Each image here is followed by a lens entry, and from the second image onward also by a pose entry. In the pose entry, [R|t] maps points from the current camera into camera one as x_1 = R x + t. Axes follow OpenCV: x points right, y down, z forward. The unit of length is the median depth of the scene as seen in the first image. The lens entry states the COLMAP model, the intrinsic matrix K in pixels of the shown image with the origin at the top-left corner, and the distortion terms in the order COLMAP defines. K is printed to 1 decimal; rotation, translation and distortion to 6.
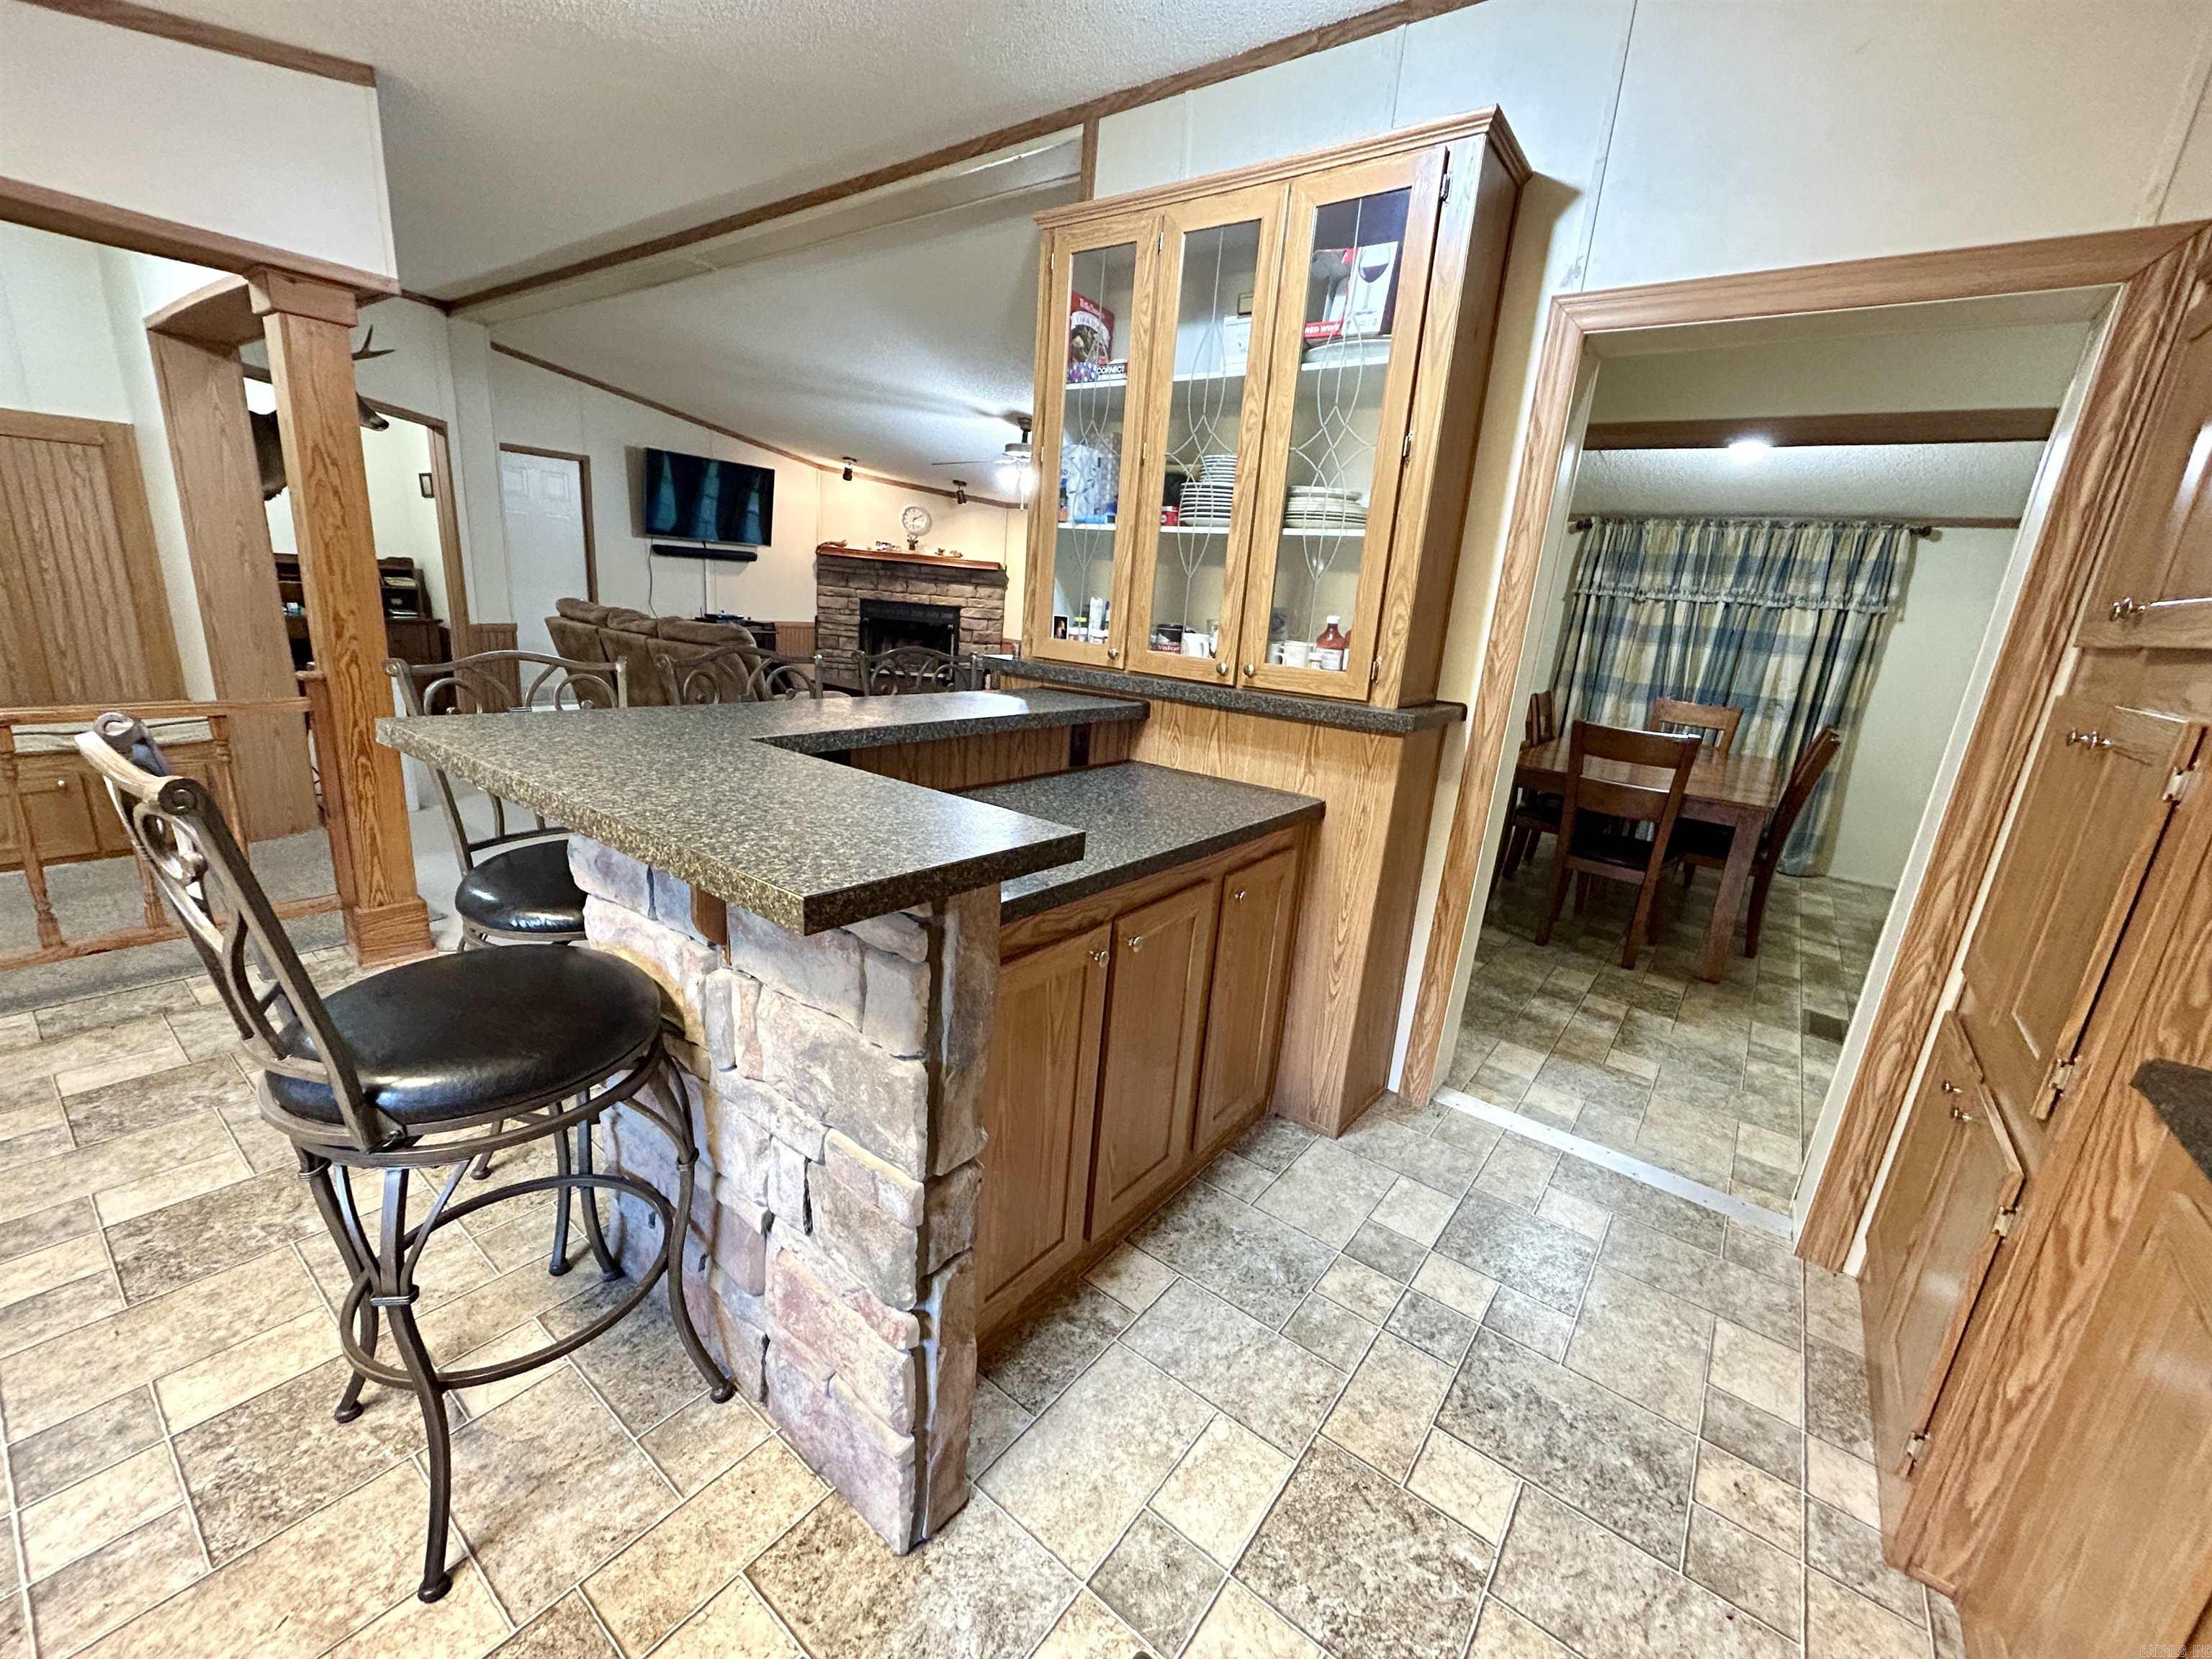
lens RADIAL K [[895.6, 0, 1099.5], [0, 895.6, 830.6], [0, 0, 1]] dist [0.000208, 0.000165]
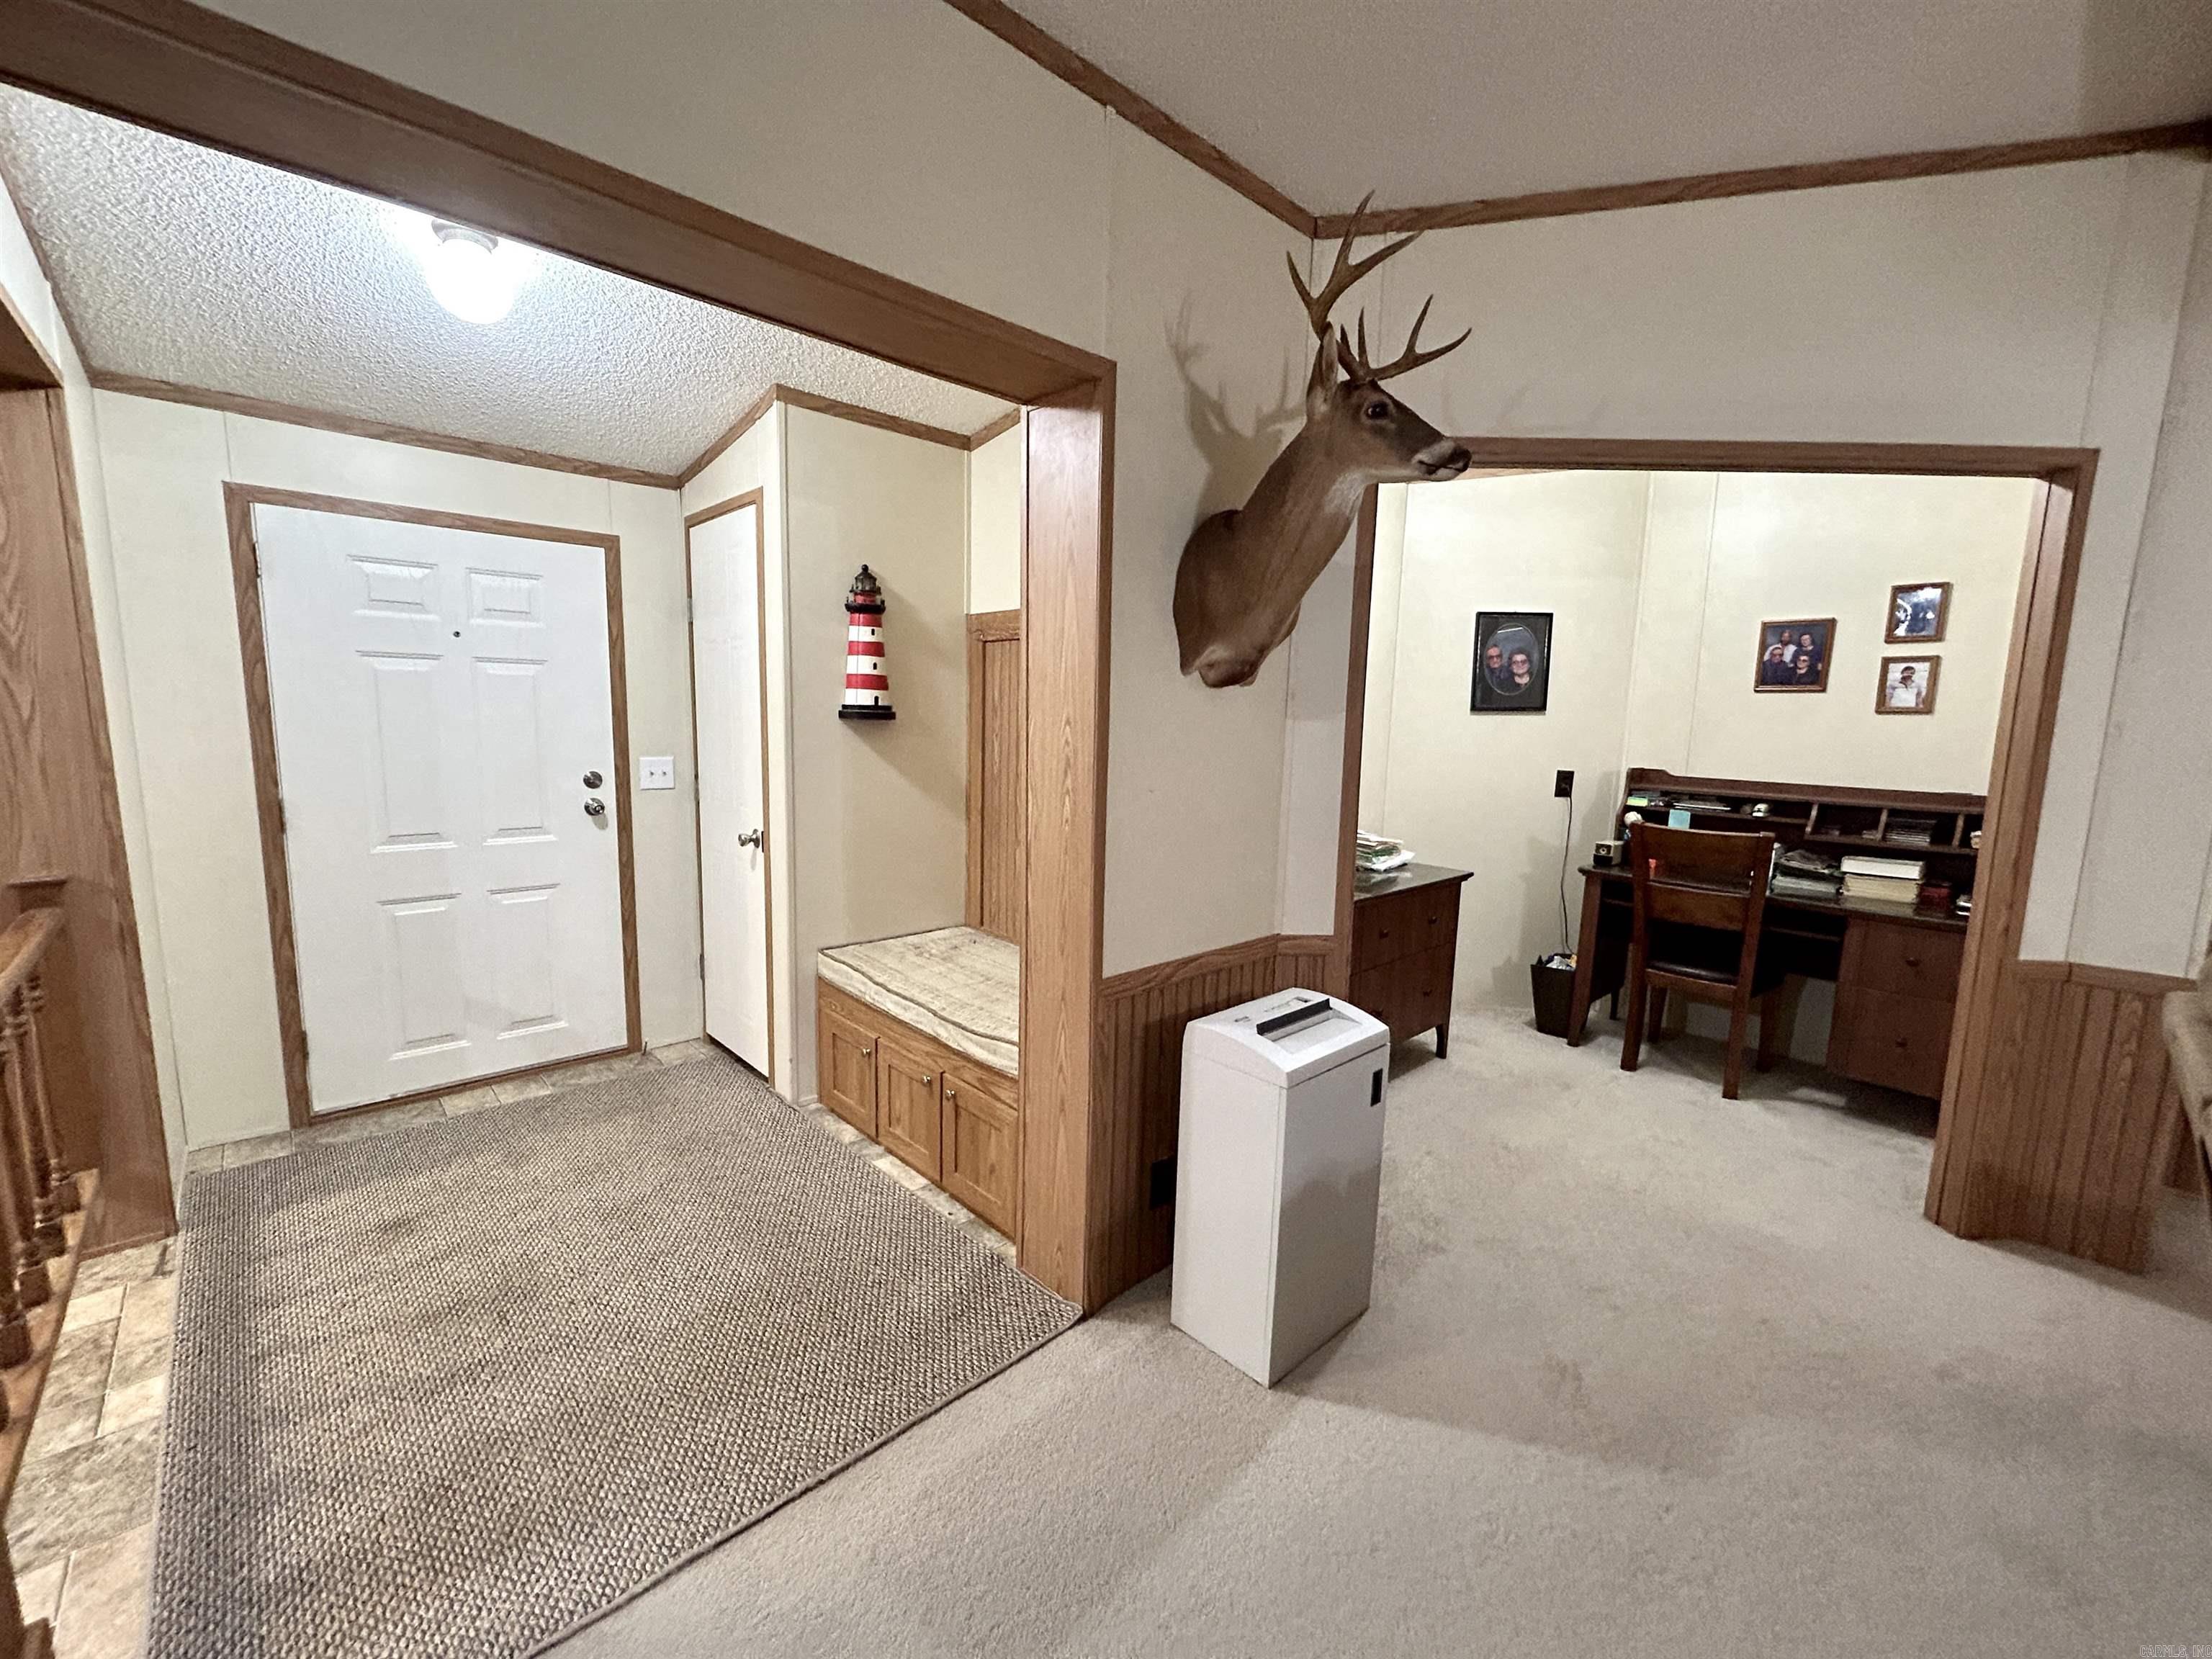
lens RADIAL K [[893.5, 0, 1103.2], [0, 893.5, 830.8], [0, 0, 1]] dist [-0.000955, 0.000246]
pose [[-0.157045, 0.051889, -0.986227, -0.280470], [-0.300041, 0.948910, 0.097703, -0.212965], [0.940910, 0.311253, -0.133452, 0.701906]]
